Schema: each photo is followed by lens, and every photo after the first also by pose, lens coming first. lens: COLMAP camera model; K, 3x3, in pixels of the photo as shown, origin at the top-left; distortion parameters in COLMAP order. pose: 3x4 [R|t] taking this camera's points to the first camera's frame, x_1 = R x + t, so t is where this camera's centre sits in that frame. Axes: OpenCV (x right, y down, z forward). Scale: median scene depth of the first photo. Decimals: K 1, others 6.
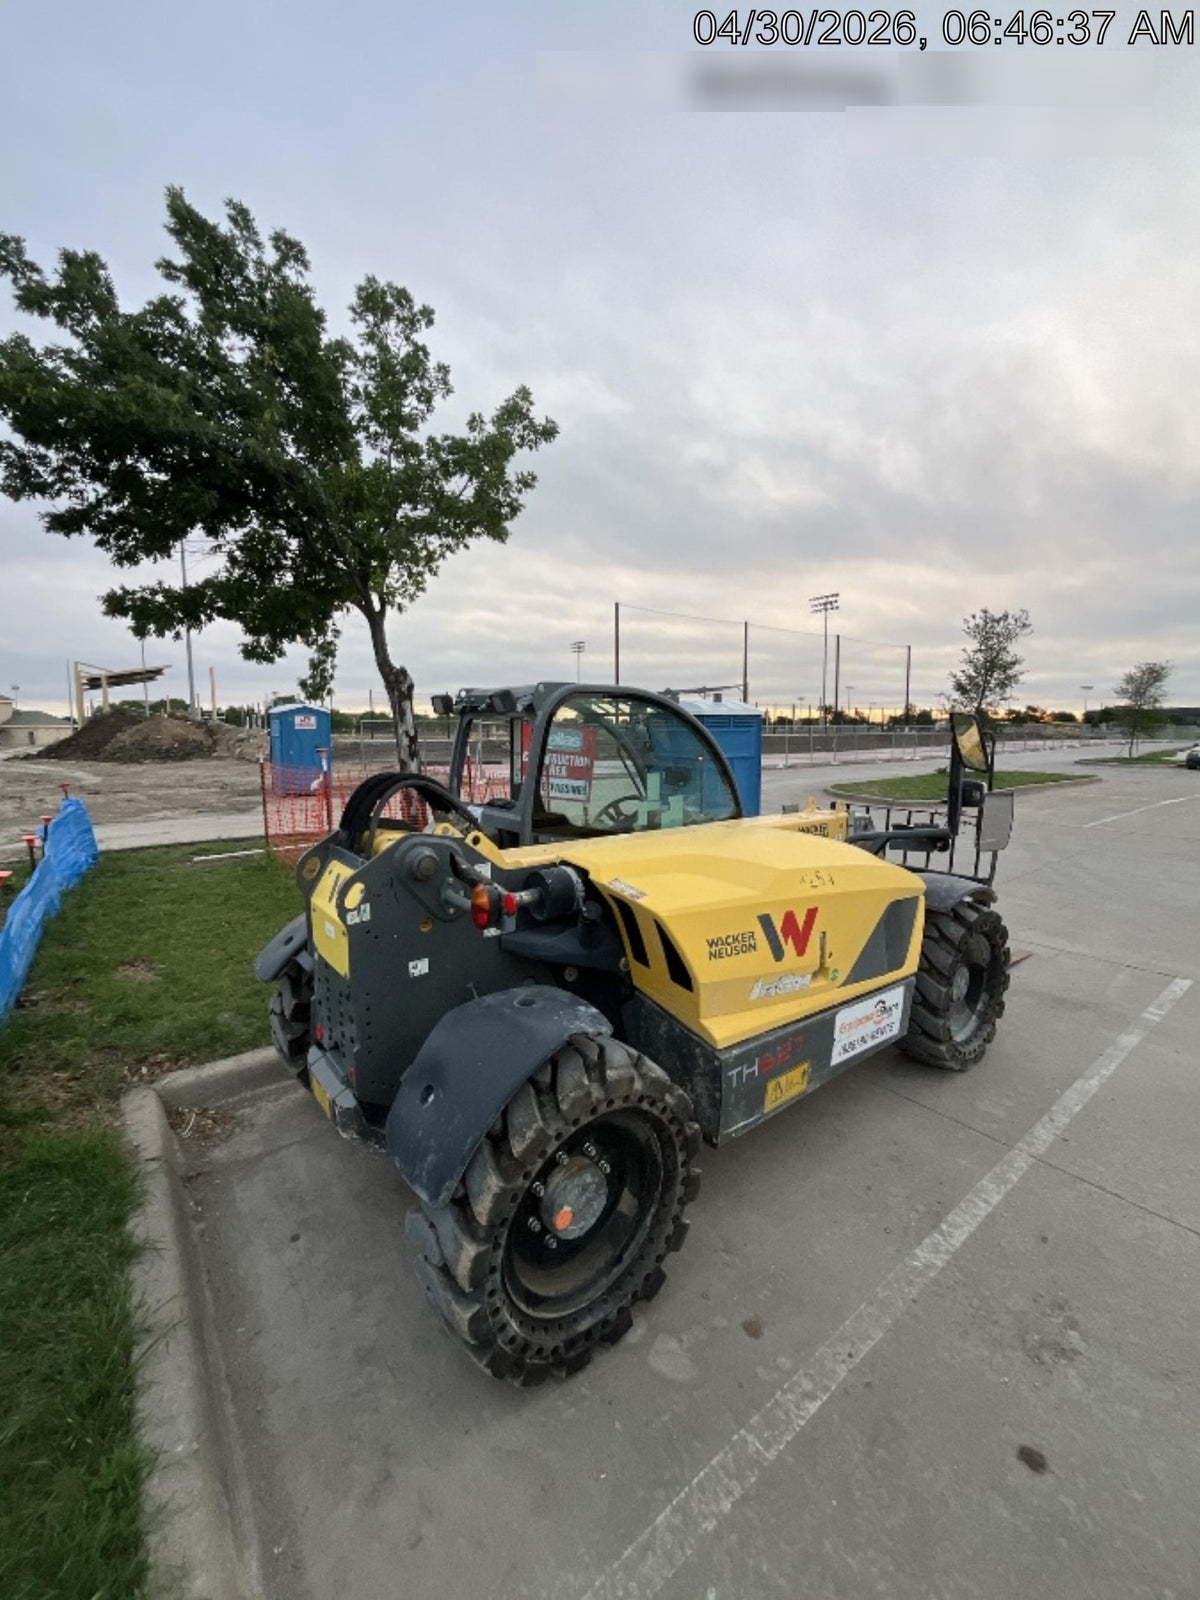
lens RADIAL K [[656.1, 0, 590.9], [0, 656.1, 792.6], [0, 0, 1]] dist [0.000582, 0.000271]
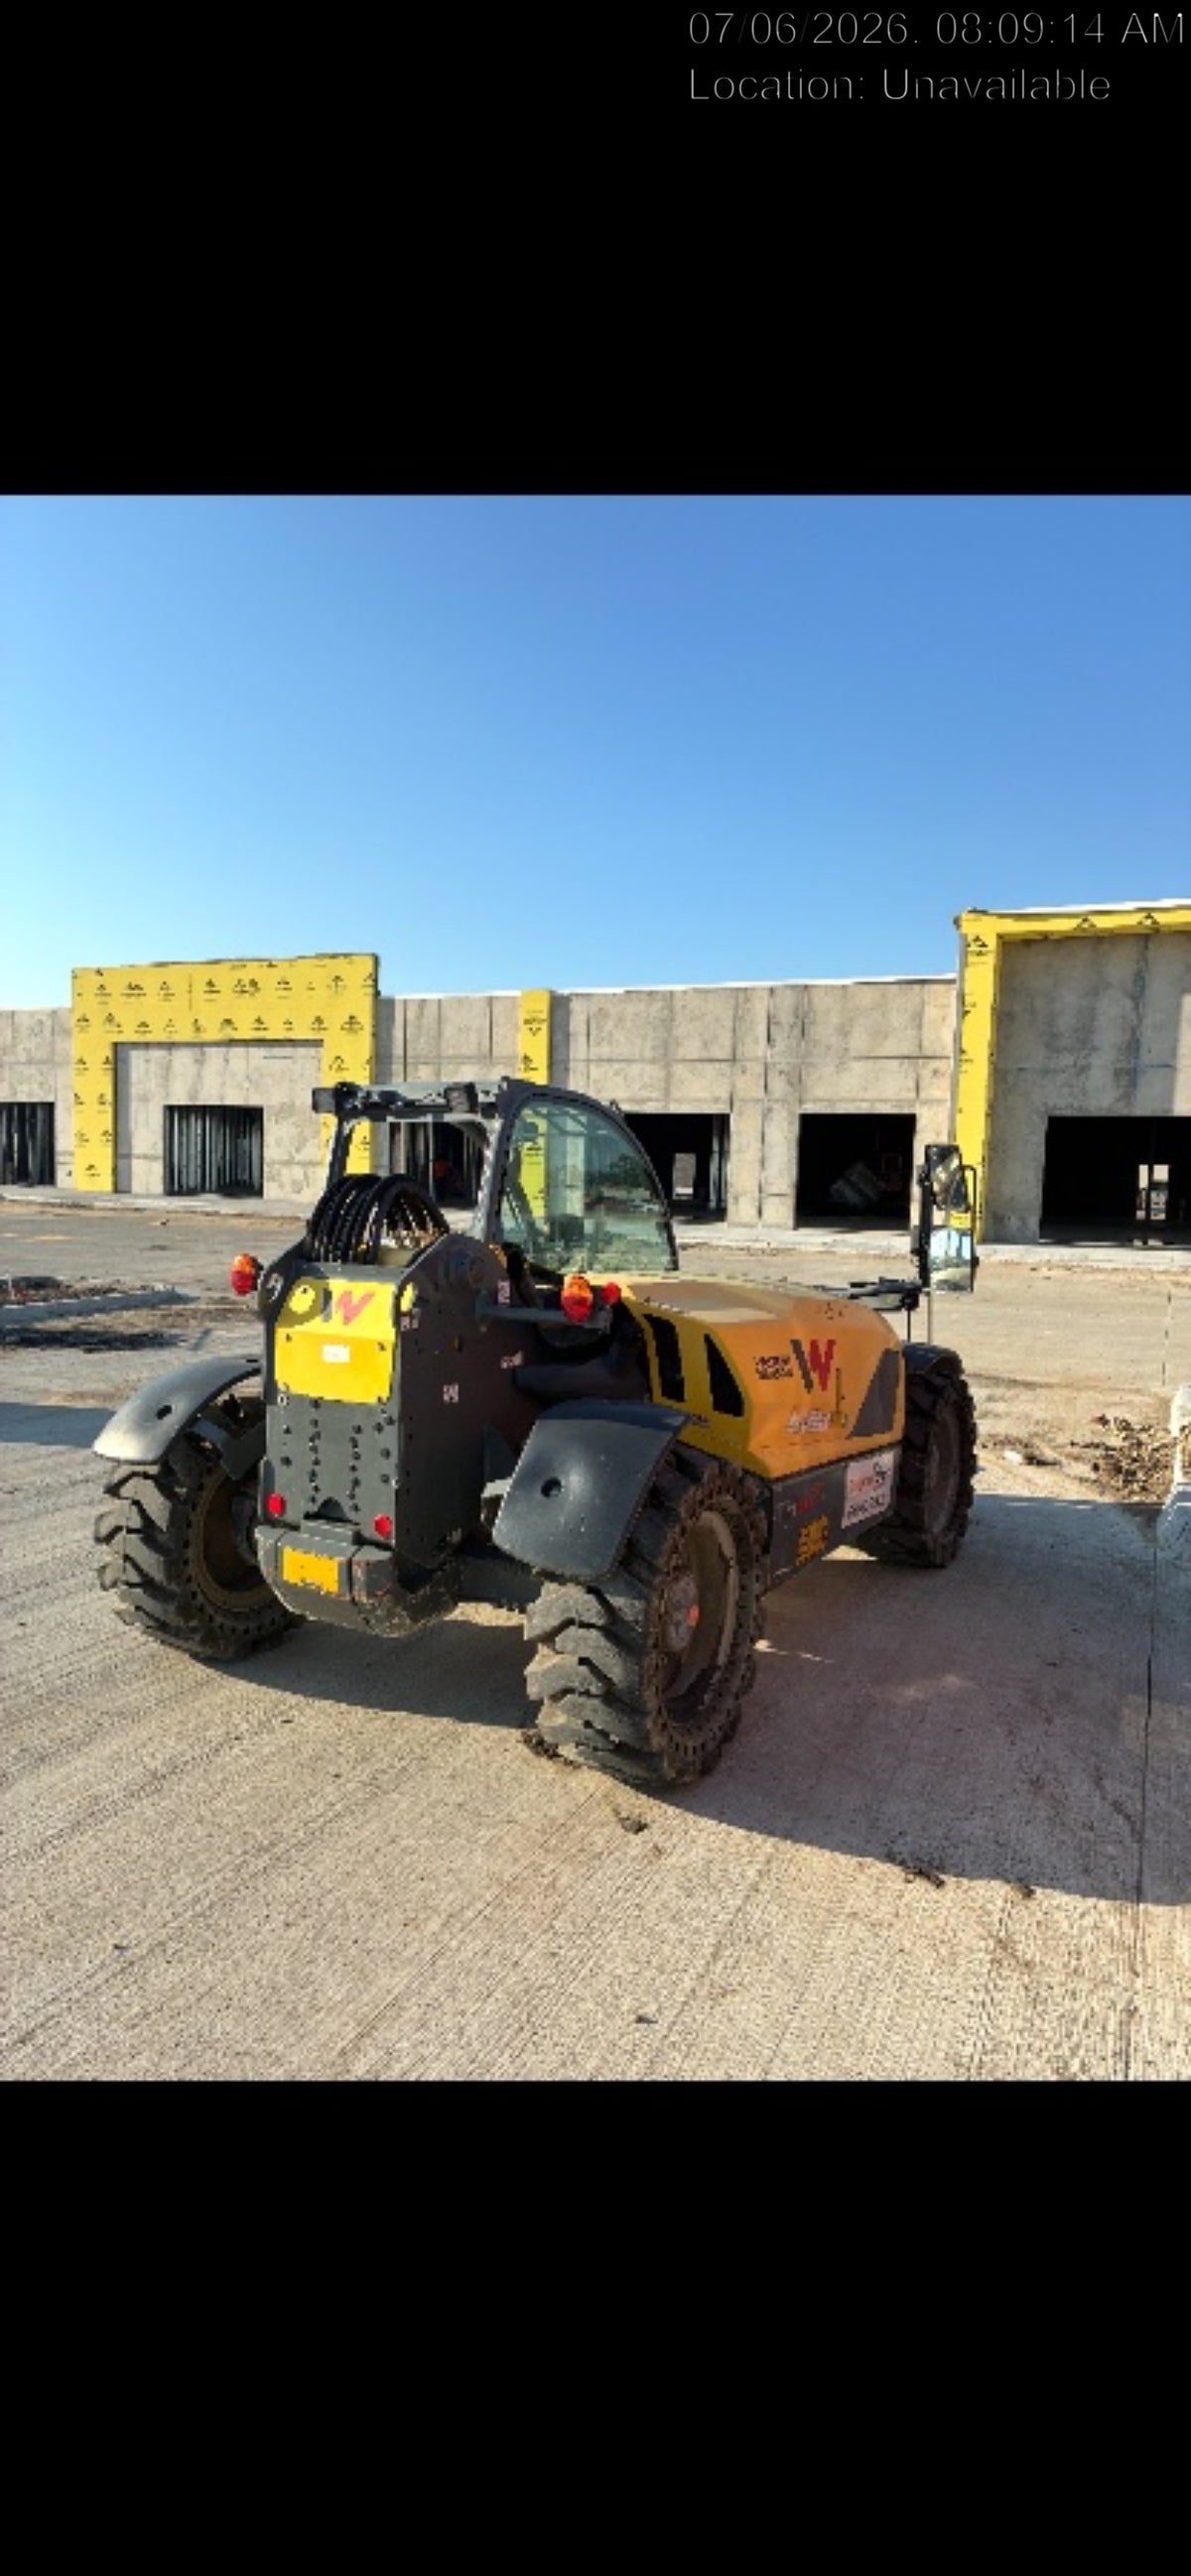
lens RADIAL K [[1189.2, 0, 580.1], [0, 1189.2, 1239.2], [0, 0, 1]] dist [-0.000143, -0.000010]
pose [[0.940602, 0.019880, 0.338928, -0.574158], [0.007091, 0.996916, -0.078155, 0.173514], [-0.339436, 0.075917, 0.937560, -0.447631]]
